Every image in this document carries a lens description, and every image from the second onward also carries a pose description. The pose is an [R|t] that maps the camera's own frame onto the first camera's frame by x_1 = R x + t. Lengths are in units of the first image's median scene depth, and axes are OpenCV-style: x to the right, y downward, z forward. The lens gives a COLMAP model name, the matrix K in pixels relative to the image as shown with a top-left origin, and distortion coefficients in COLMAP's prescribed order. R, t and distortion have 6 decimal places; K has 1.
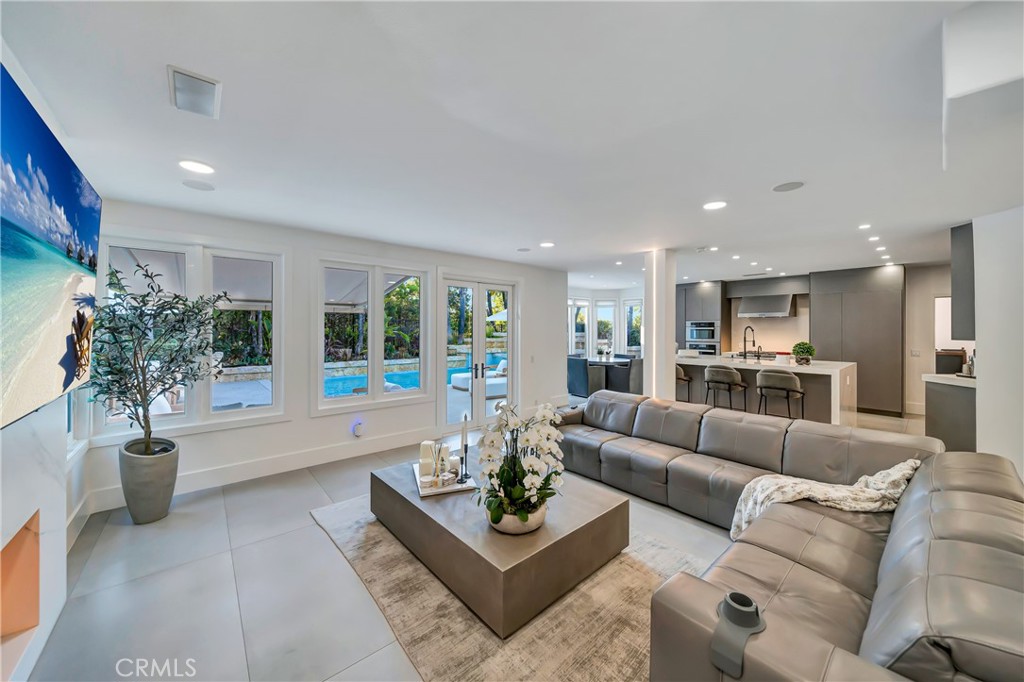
lens RADIAL K [[365.0, 0, 521.7], [0, 365.0, 329.0], [0, 0, 1]] dist [-0.009142, 0.000559]
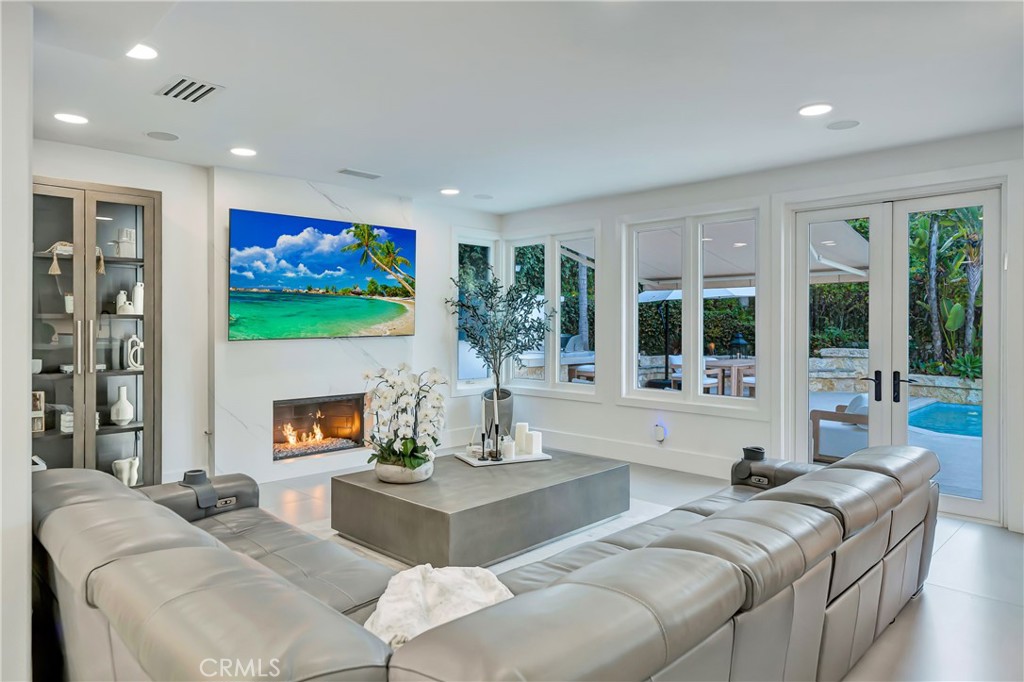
lens RADIAL K [[656.7, 0, 511.6], [0, 656.7, 332.6], [0, 0, 1]] dist [0.027617, 0.000438]
pose [[0.065300, 0.009333, -0.997822, 0.660336], [0.001841, 0.999953, 0.009473, 0.032146], [0.997864, -0.002455, 0.065280, 0.415008]]
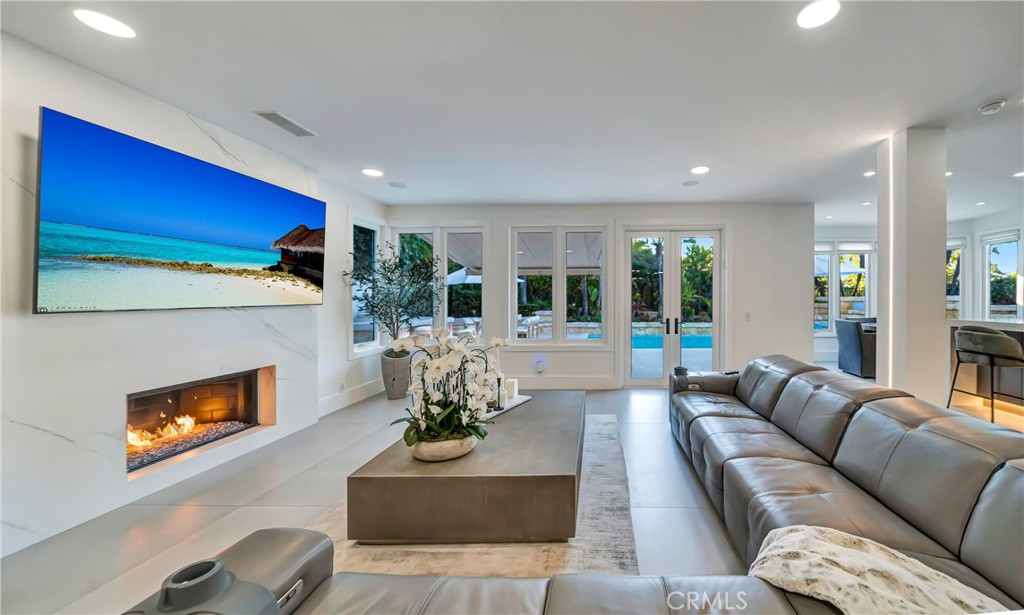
lens RADIAL K [[356.1, 0, 604.7], [0, 356.1, 298.2], [0, 0, 1]] dist [0.005624, -0.000302]
pose [[0.744500, -0.010116, -0.667546, 0.331298], [0.008639, 0.999947, -0.005518, 0.043373], [0.667566, -0.001659, 0.744548, 0.196595]]
